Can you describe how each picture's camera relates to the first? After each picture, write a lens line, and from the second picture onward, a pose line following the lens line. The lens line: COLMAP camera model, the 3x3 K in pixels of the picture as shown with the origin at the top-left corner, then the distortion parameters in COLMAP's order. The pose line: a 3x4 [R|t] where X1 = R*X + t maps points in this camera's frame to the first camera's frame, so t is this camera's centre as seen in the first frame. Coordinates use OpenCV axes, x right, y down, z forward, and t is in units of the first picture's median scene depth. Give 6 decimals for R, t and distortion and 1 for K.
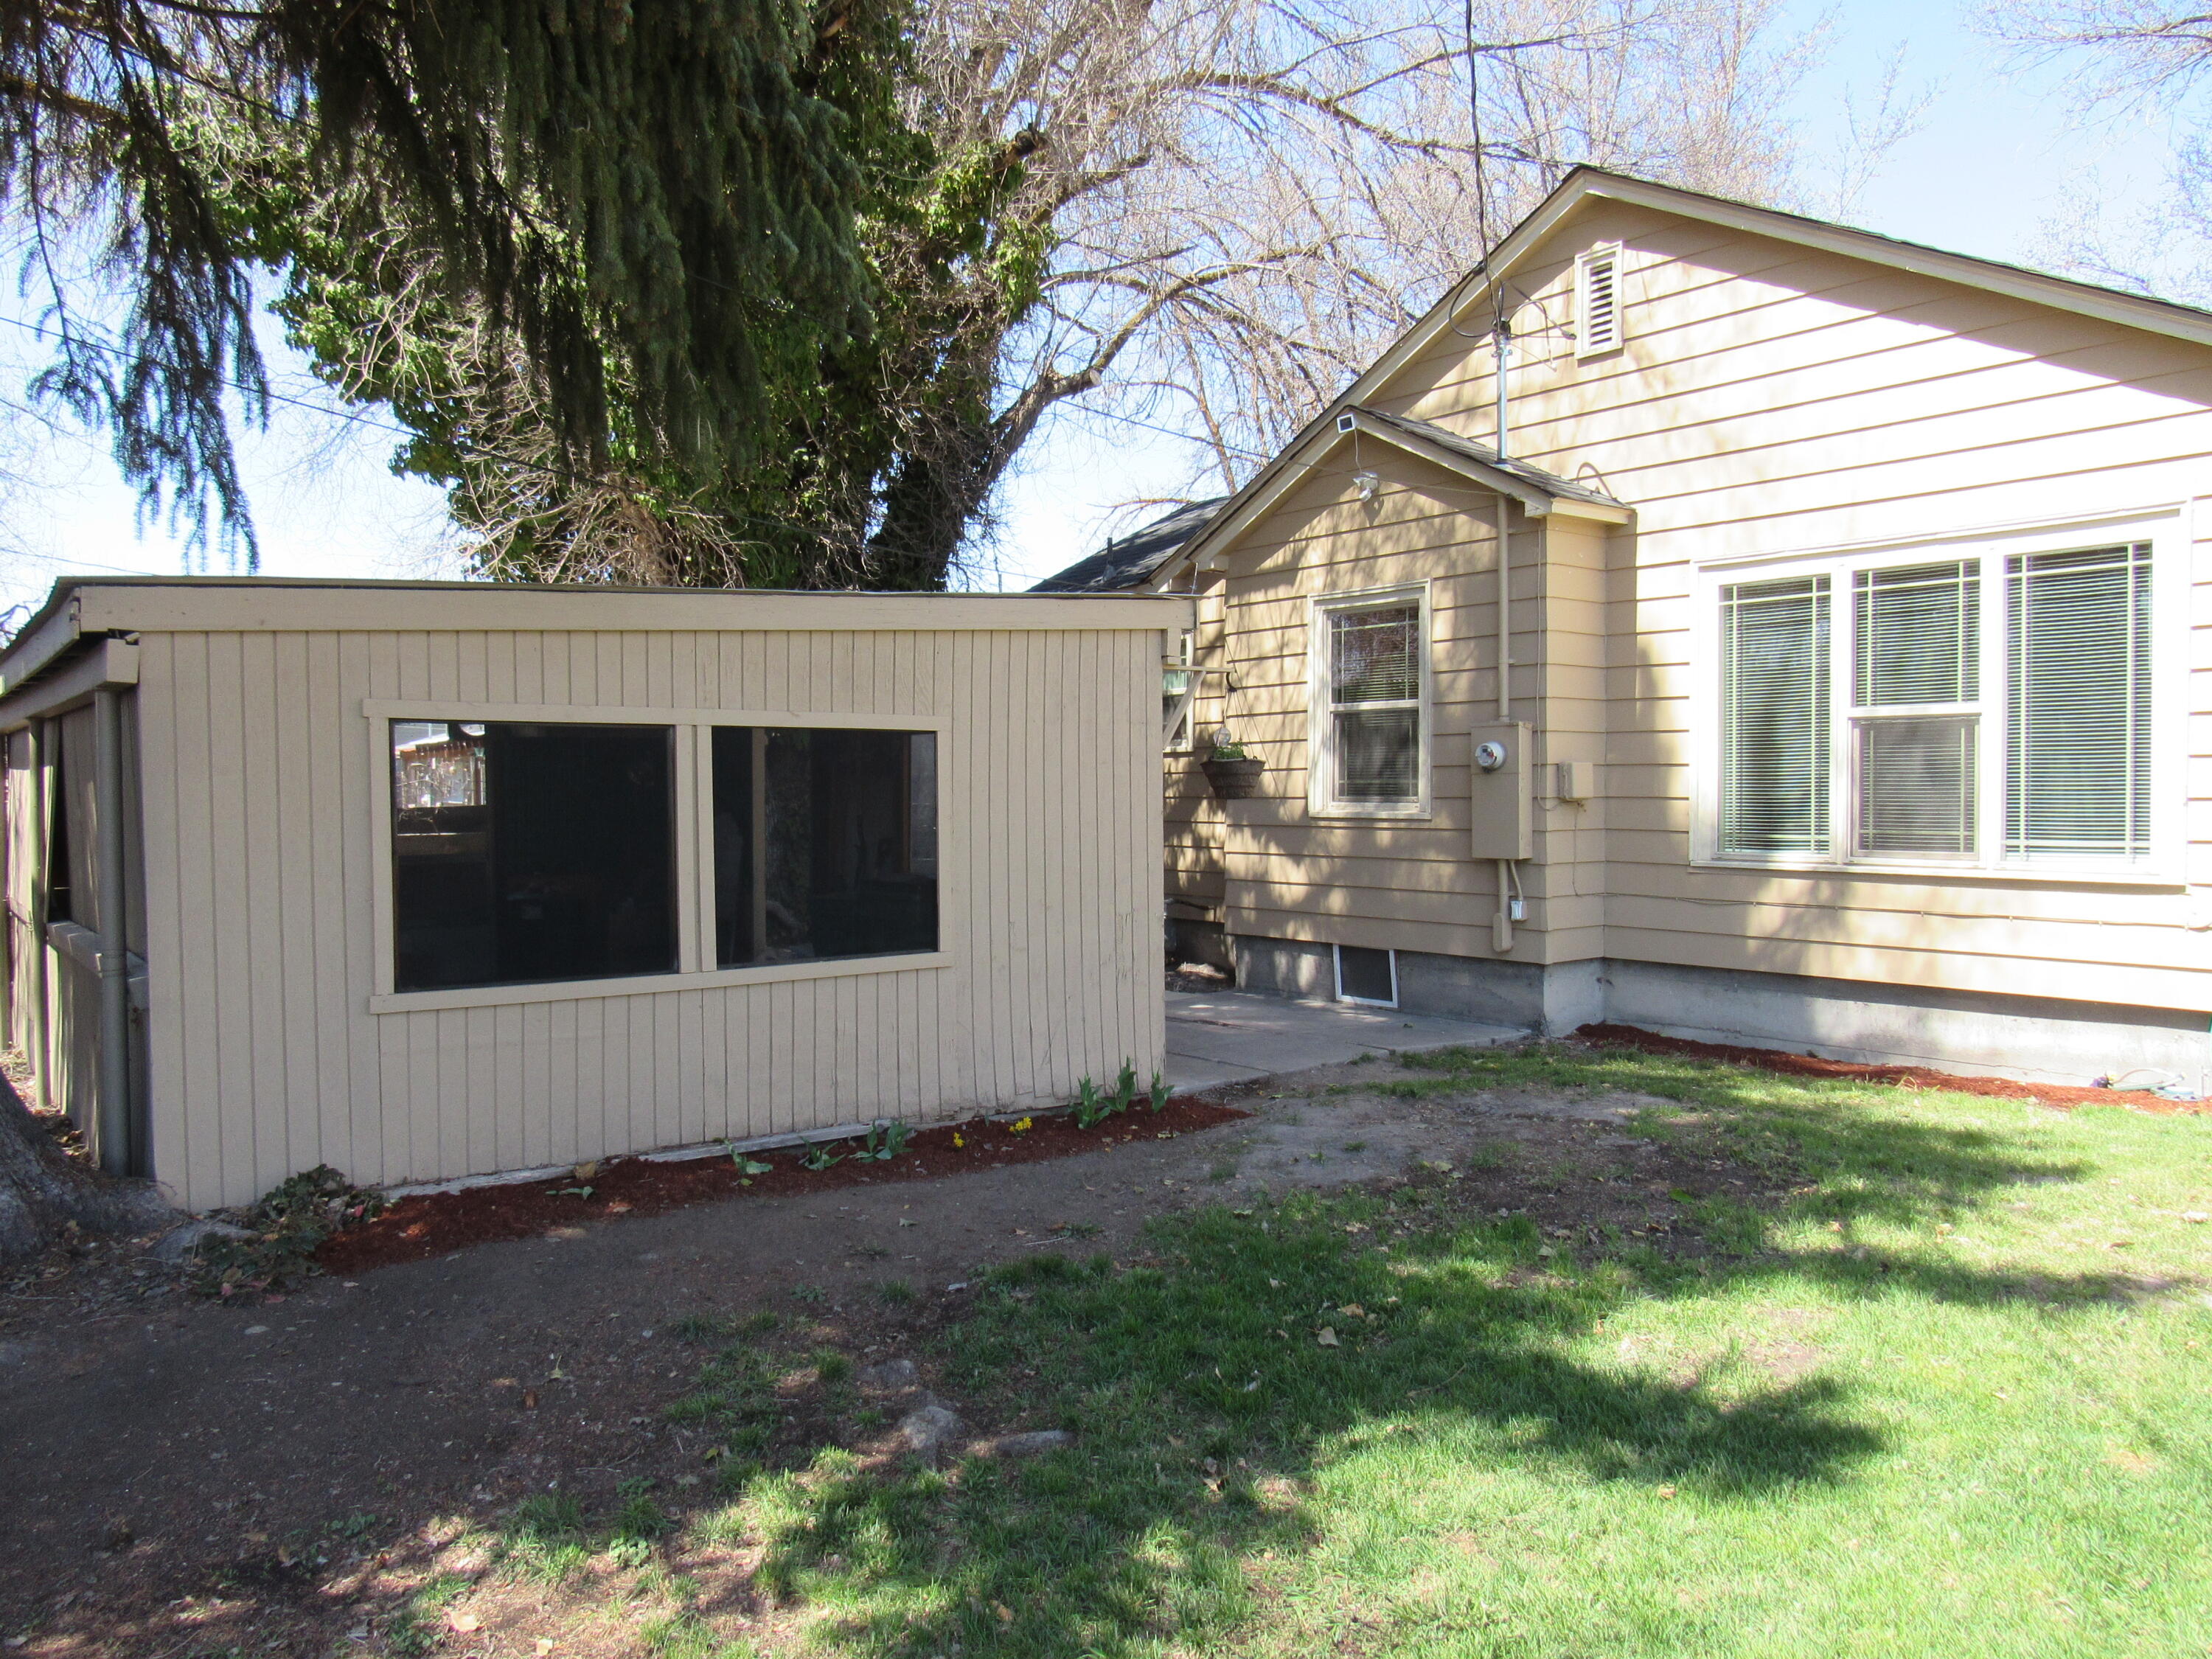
lens RADIAL K [[1586.2, 0, 1106.0], [0, 1586.2, 829.5], [0, 0, 1]] dist [-0.026982, 0.007978]
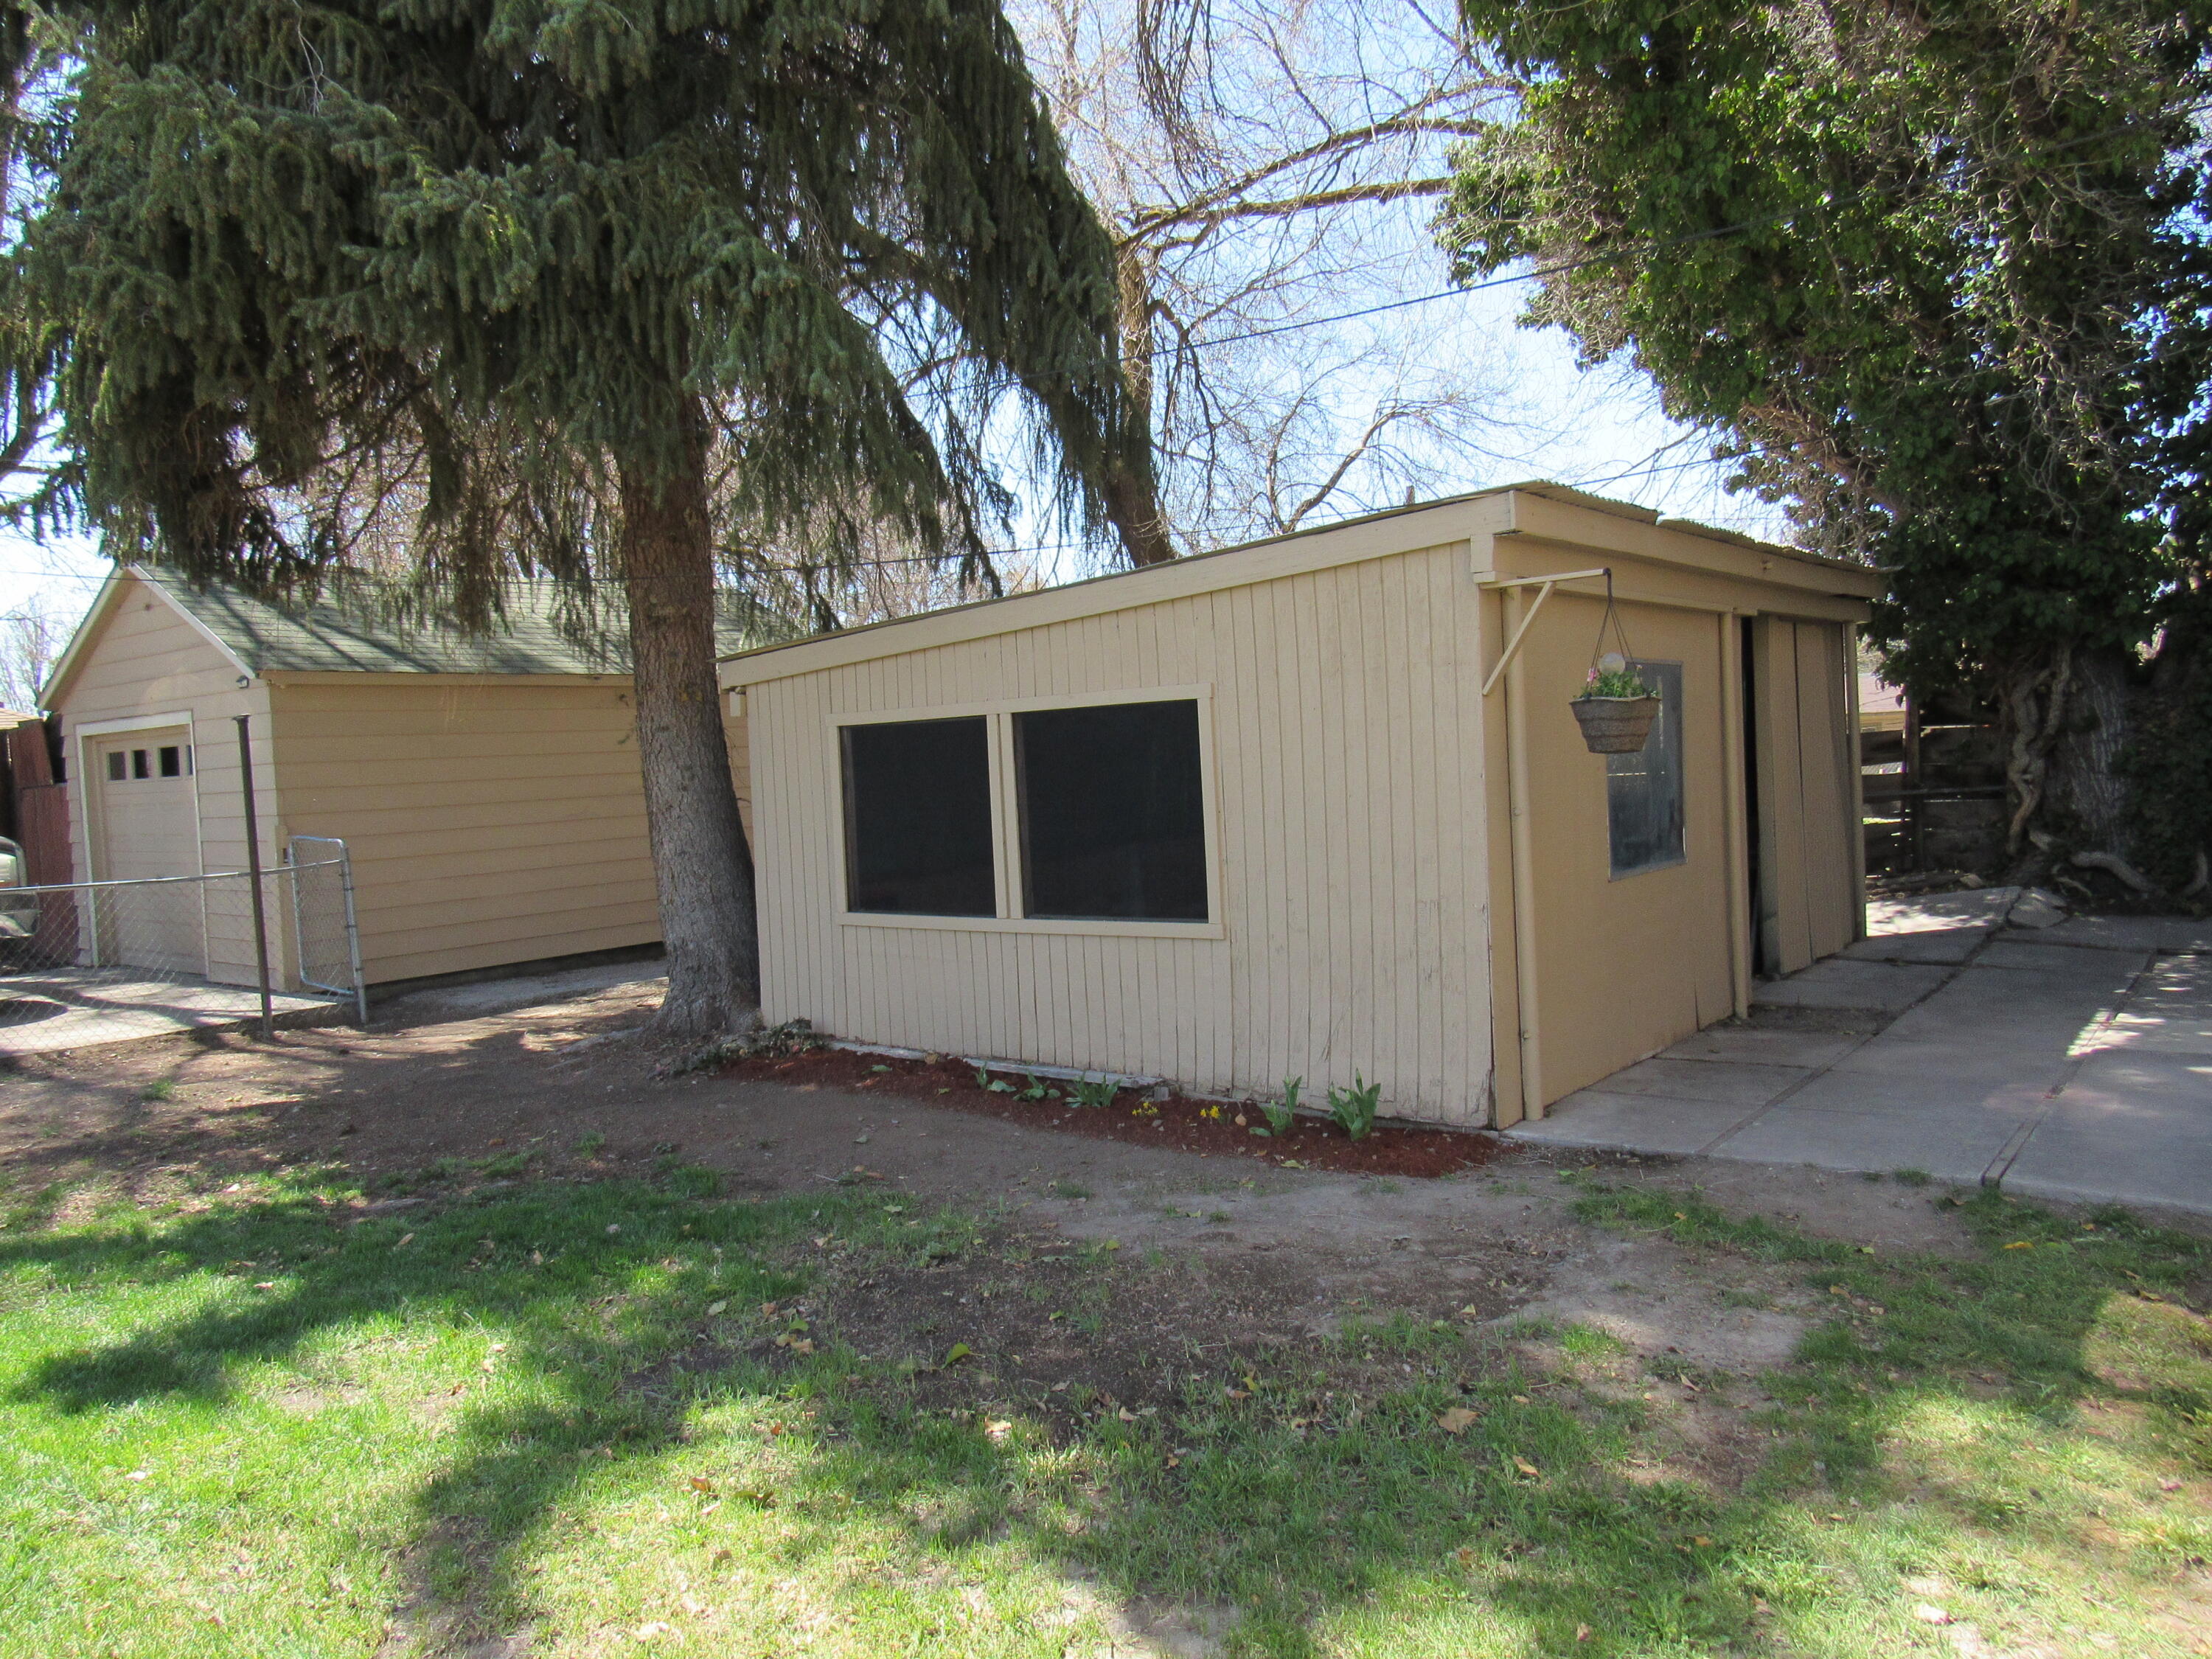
lens RADIAL K [[1586.2, 0, 1106.0], [0, 1586.2, 829.5], [0, 0, 1]] dist [-0.026982, 0.007978]
pose [[0.234942, 0.034104, -0.971411, 0.911434], [0.024048, 0.998874, 0.040884, -0.024718], [0.971712, -0.032966, 0.233858, 0.775970]]
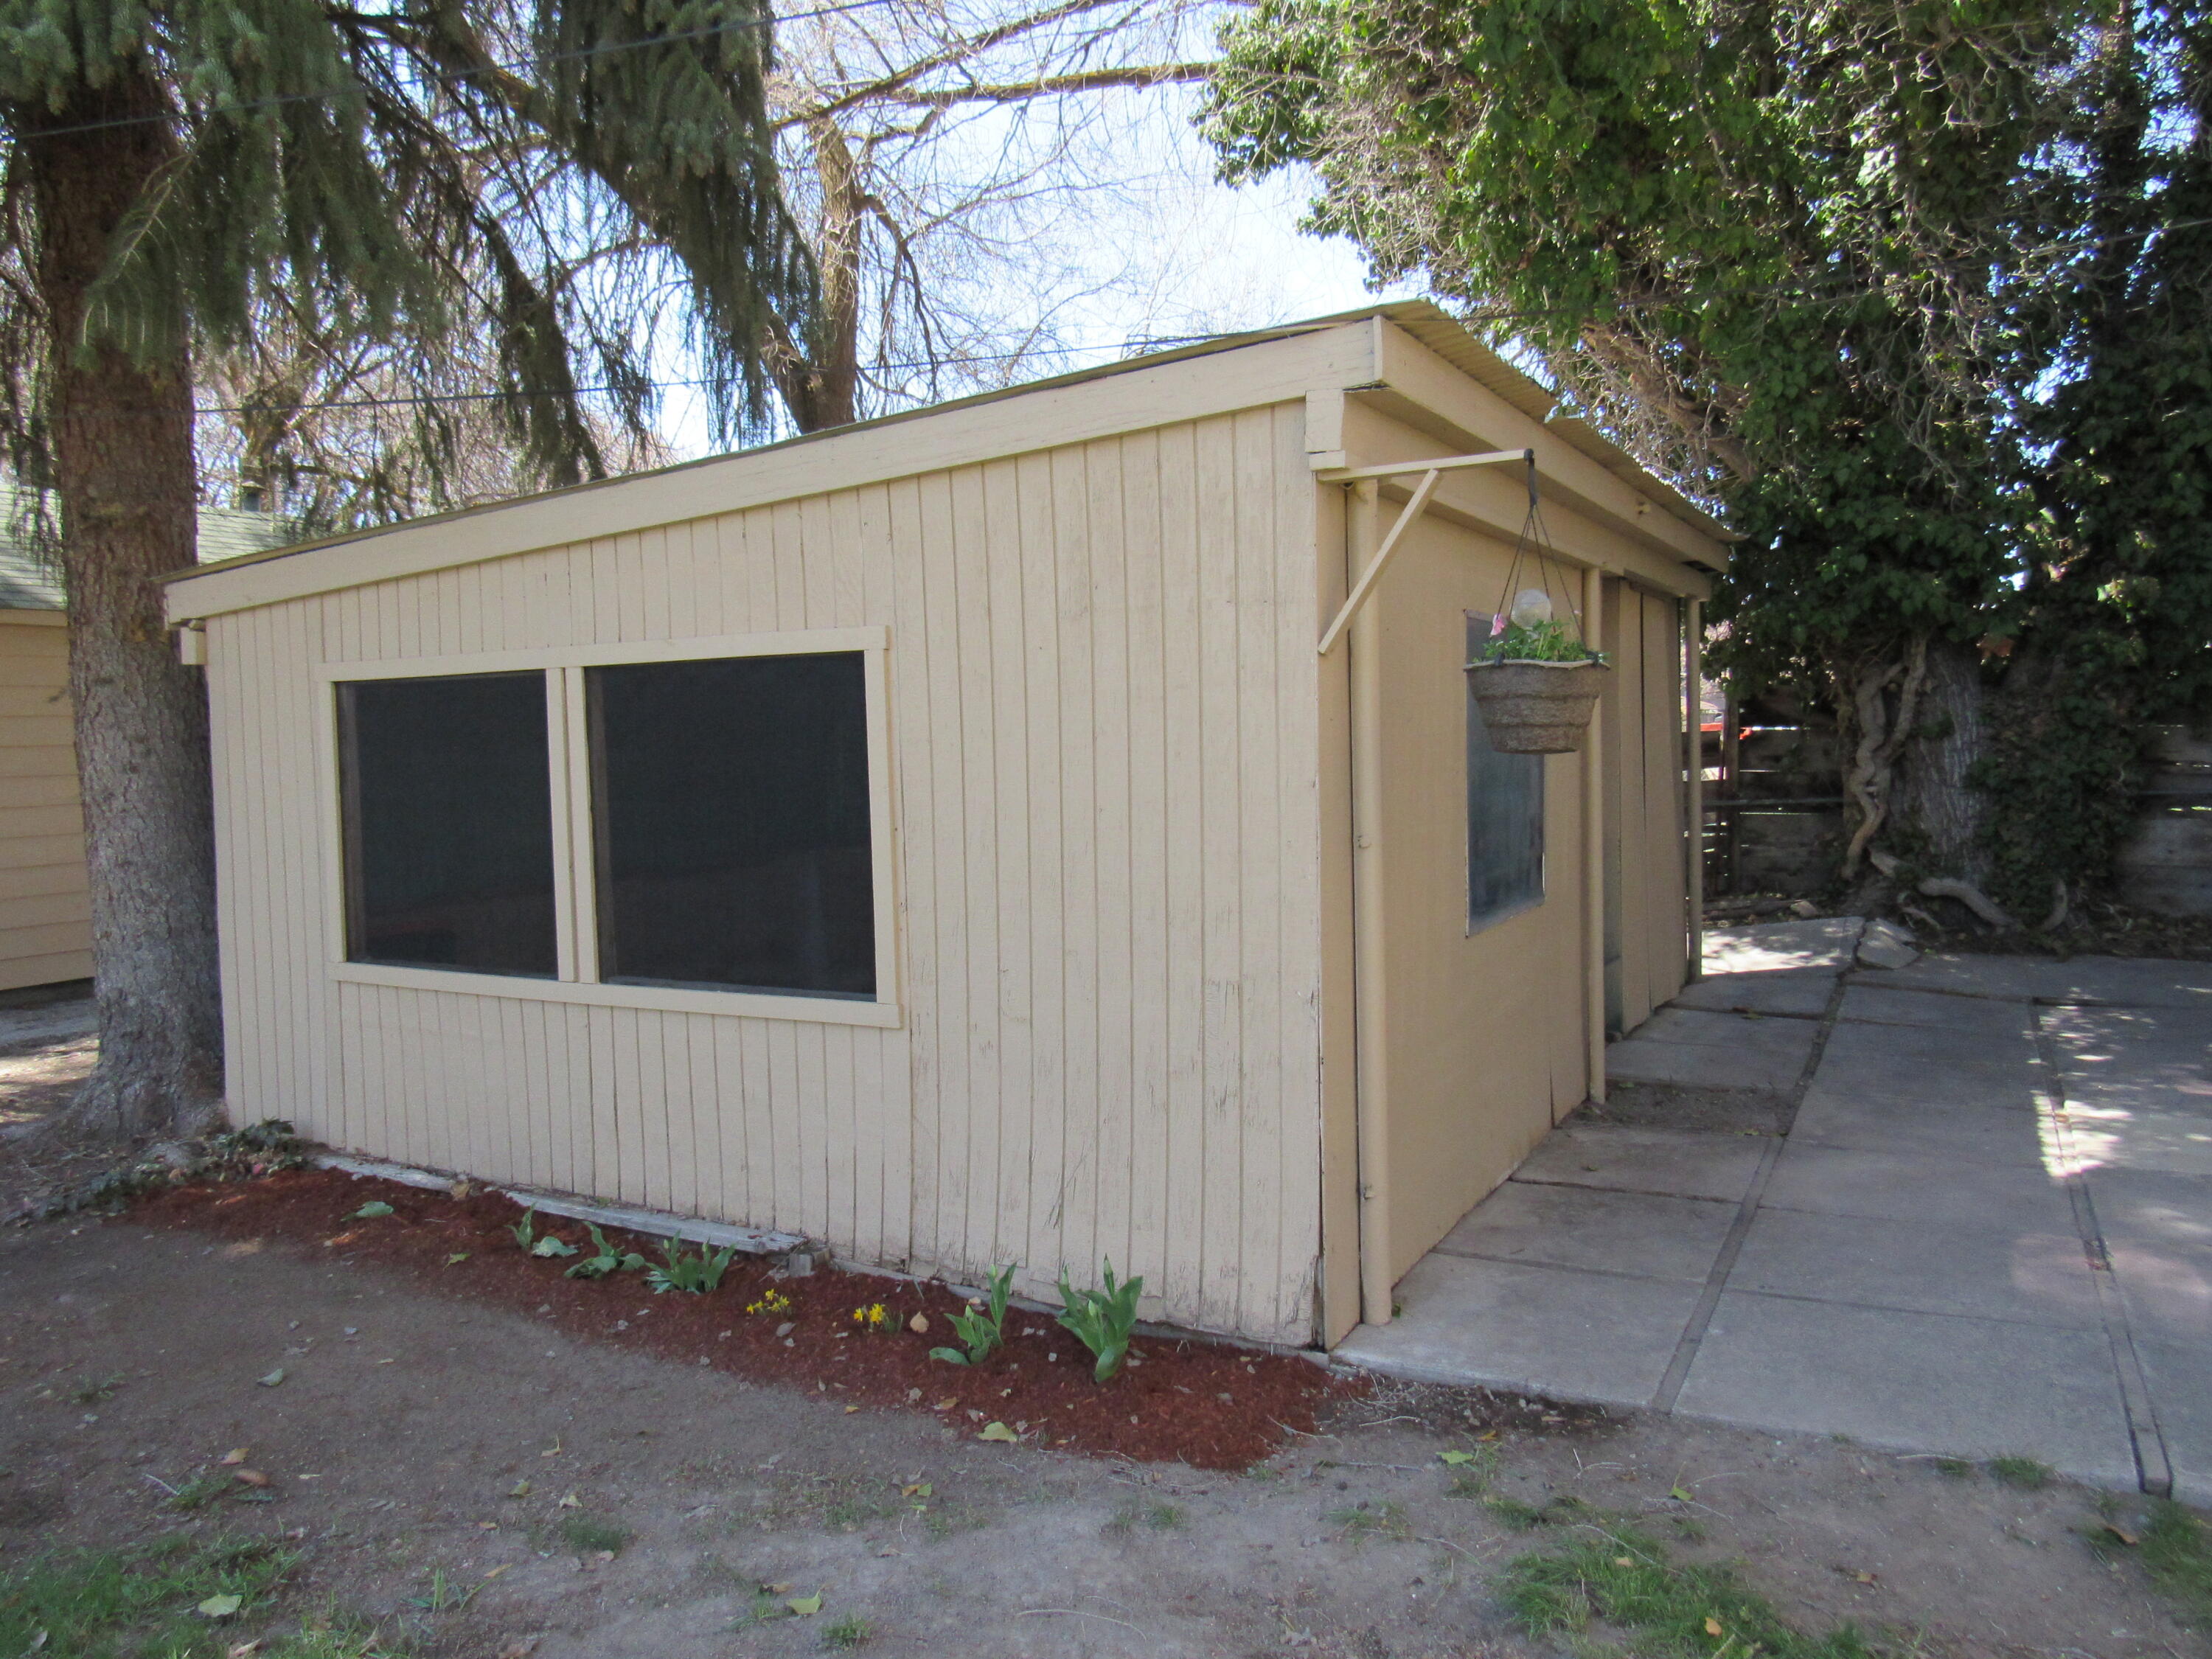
lens RADIAL K [[1586.2, 0, 1106.0], [0, 1586.2, 829.5], [0, 0, 1]] dist [-0.026982, 0.007978]
pose [[0.395328, 0.048498, -0.917259, 0.551818], [-0.001102, 0.998630, 0.052325, -0.026558], [0.918539, -0.019674, 0.394840, 0.914236]]
